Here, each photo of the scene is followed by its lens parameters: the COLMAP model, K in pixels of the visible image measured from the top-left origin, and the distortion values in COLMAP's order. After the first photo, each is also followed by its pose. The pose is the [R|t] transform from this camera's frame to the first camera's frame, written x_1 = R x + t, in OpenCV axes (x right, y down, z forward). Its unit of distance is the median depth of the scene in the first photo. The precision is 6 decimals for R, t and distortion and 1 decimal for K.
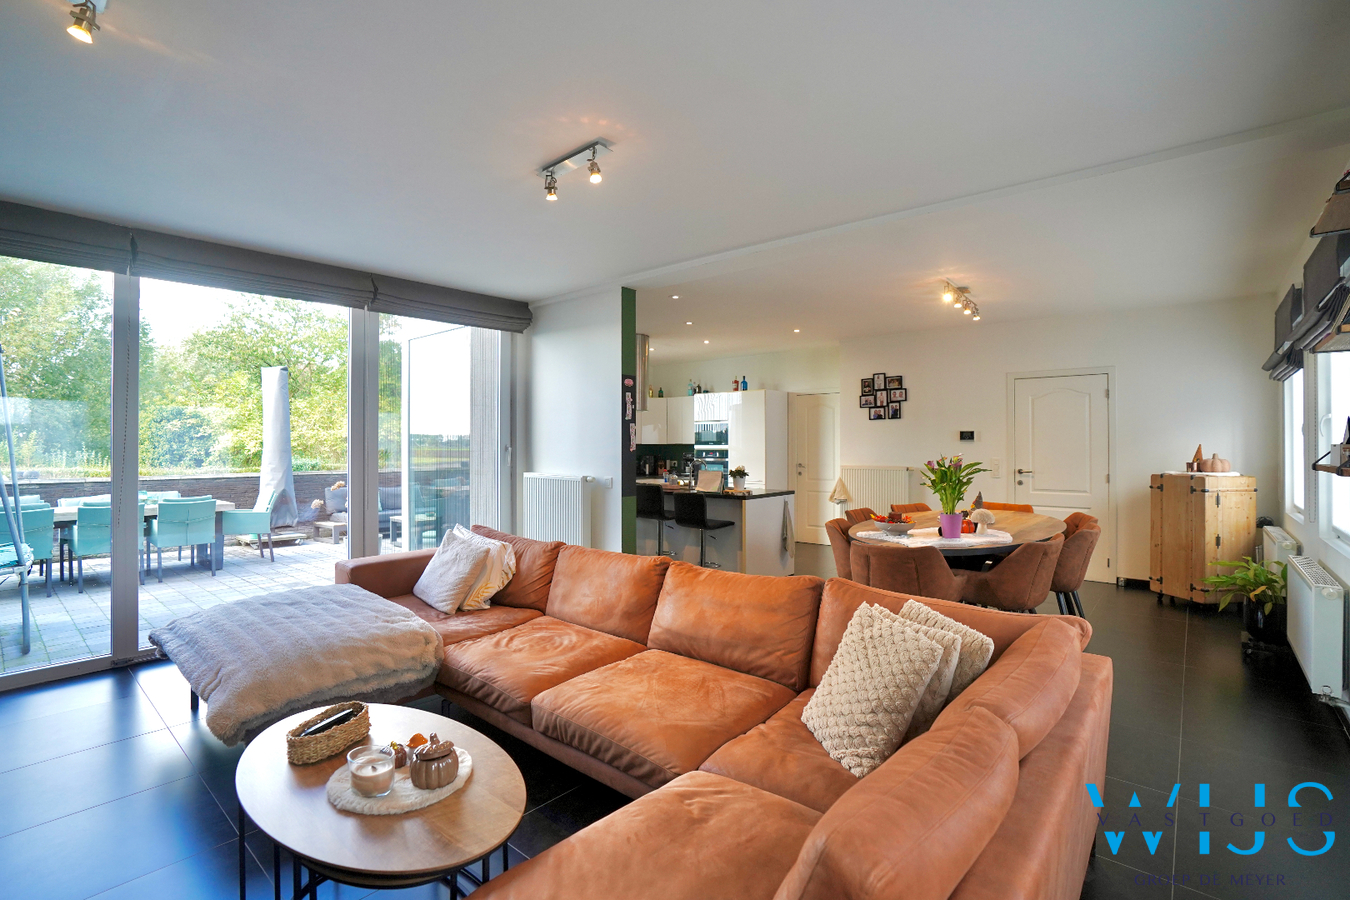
lens RADIAL K [[621.5, 0, 675.0], [0, 621.5, 443.7], [0, 0, 1]] dist [-0.036229, 0.000222]
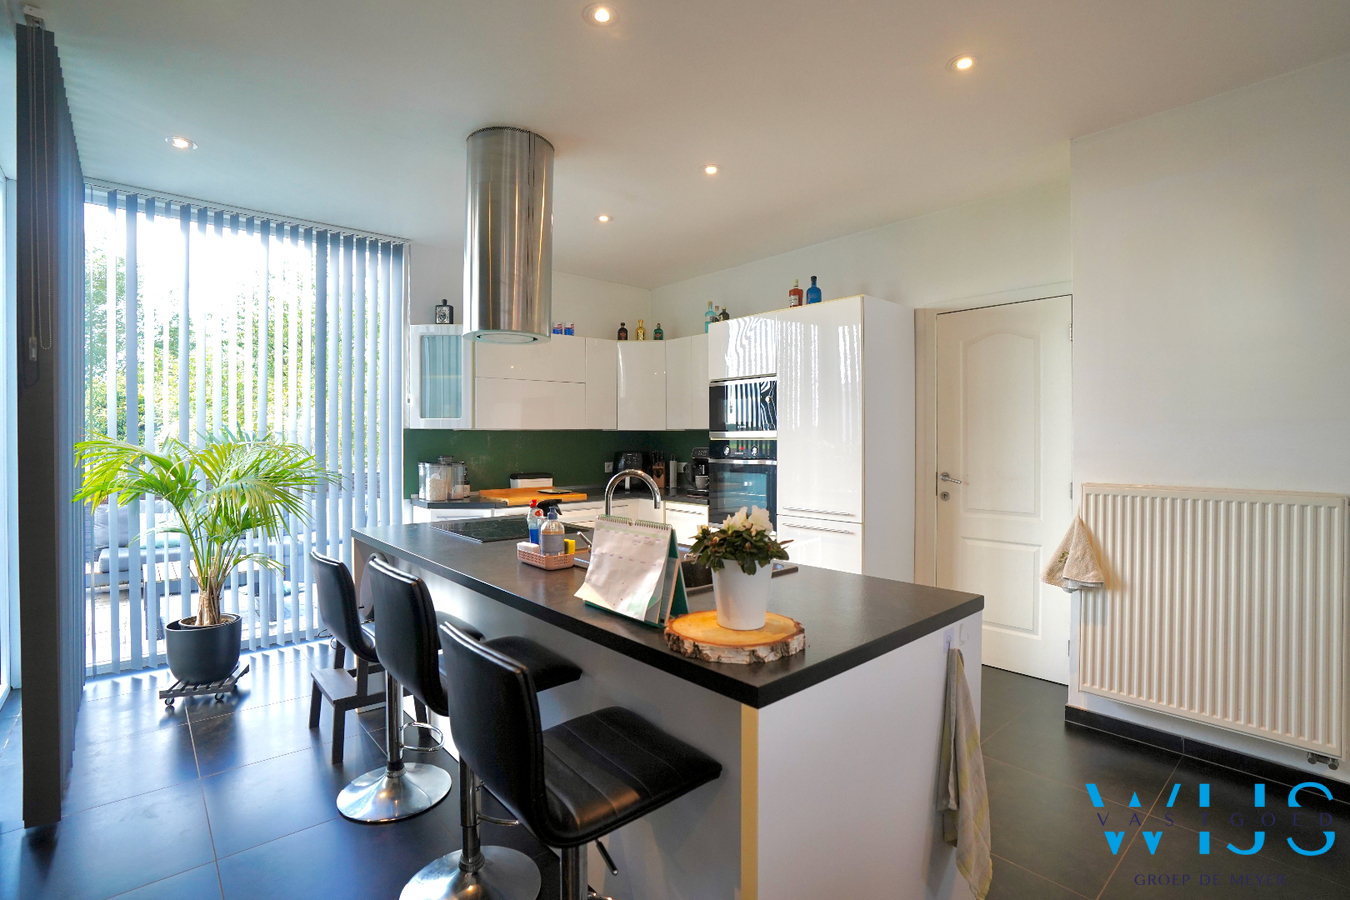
lens RADIAL K [[621.5, 0, 675.0], [0, 621.5, 443.7], [0, 0, 1]] dist [-0.036229, 0.000222]
pose [[0.989617, 0.001041, -0.143725, 0.077009], [0.000521, 0.999941, 0.010830, 0.007167], [0.143728, -0.010793, 0.989558, 0.547583]]
